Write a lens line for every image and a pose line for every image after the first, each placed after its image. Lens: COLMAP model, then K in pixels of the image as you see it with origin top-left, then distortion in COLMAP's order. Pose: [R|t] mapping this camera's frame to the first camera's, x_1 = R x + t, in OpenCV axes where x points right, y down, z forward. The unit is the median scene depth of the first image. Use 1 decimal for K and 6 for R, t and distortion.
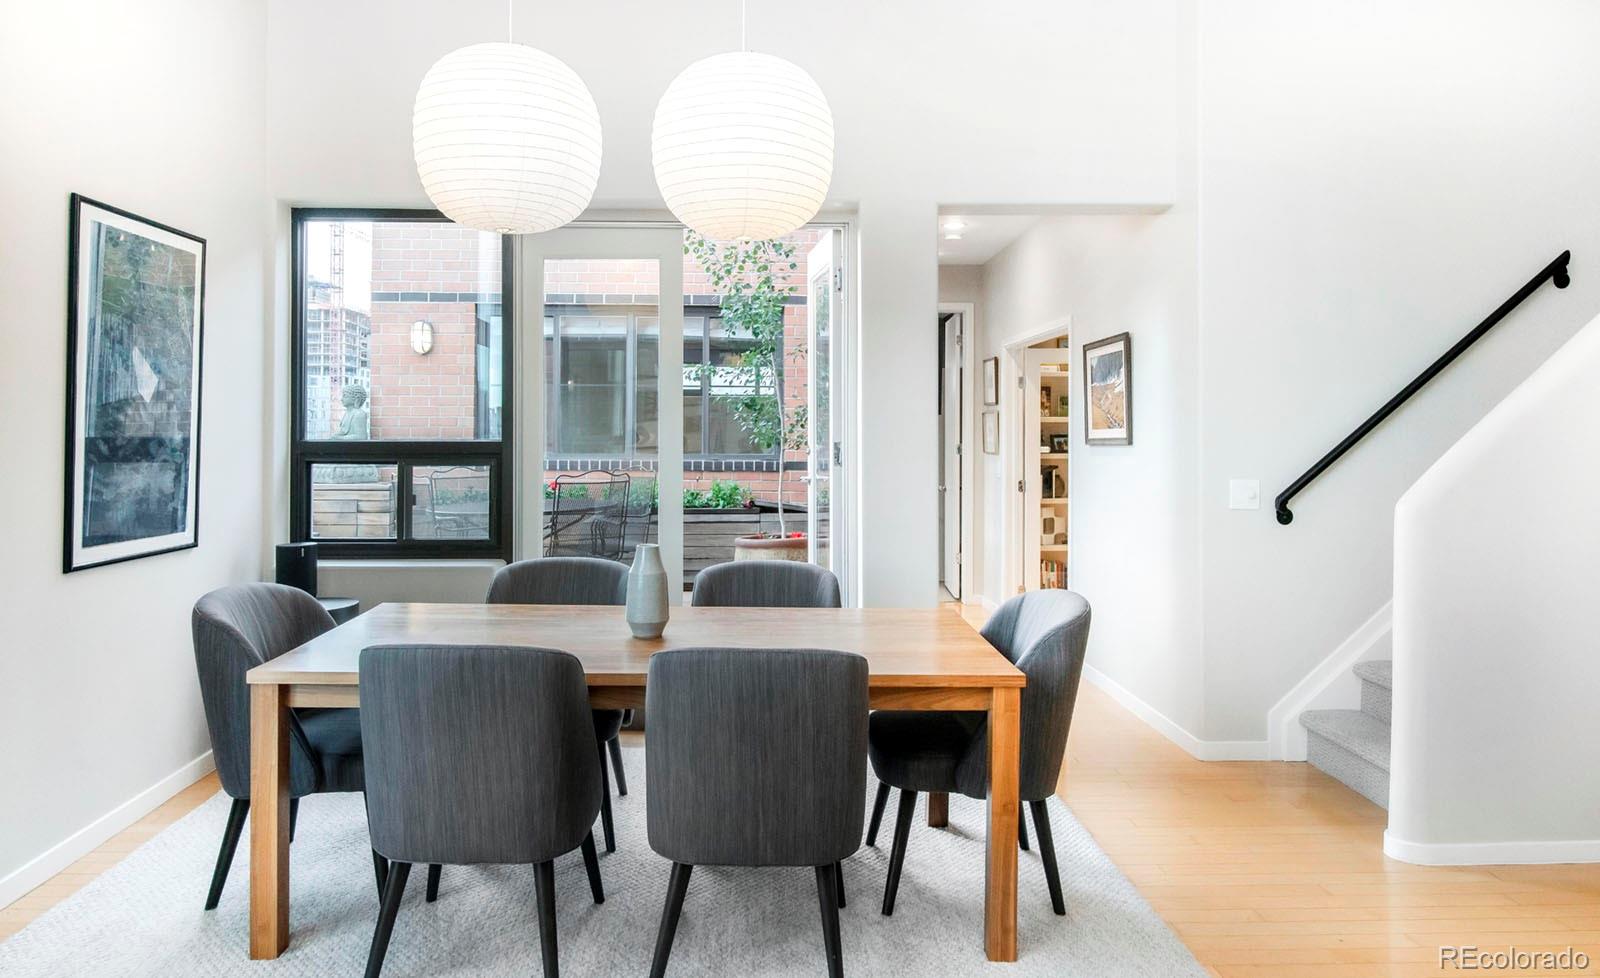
lens RADIAL K [[1076.2, 0, 785.1], [0, 1076.2, 432.2], [0, 0, 1]] dist [-0.015668, -0.003406]
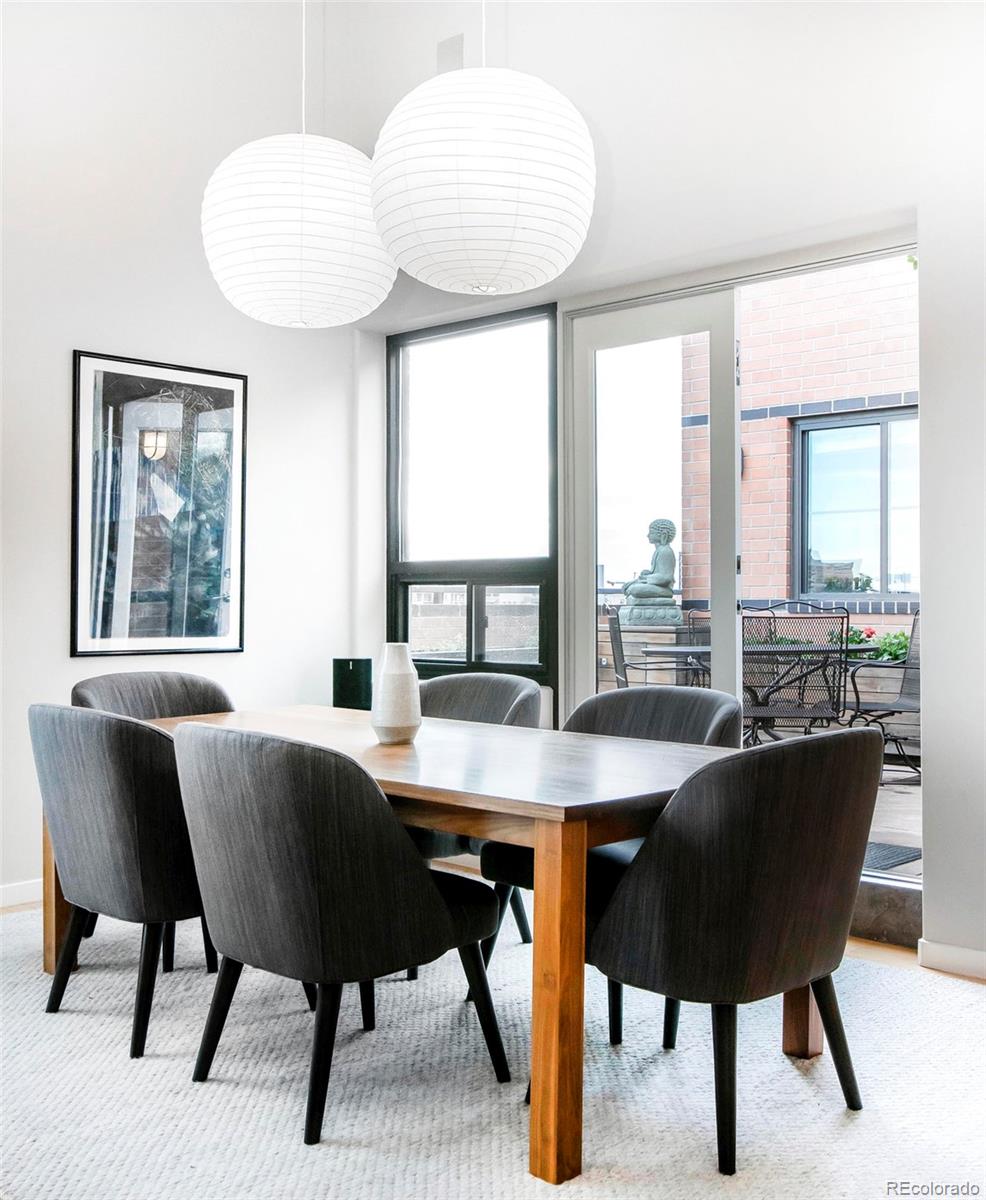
lens RADIAL K [[1318.7, 0, 519.8], [0, 1318.7, 603.8], [0, 0, 1]] dist [0.018257, 0.000000]
pose [[0.697631, -0.006183, -0.716430, 0.695448], [0.003909, 0.999981, -0.004824, 0.070454], [0.716446, 0.000565, 0.697642, 0.266140]]
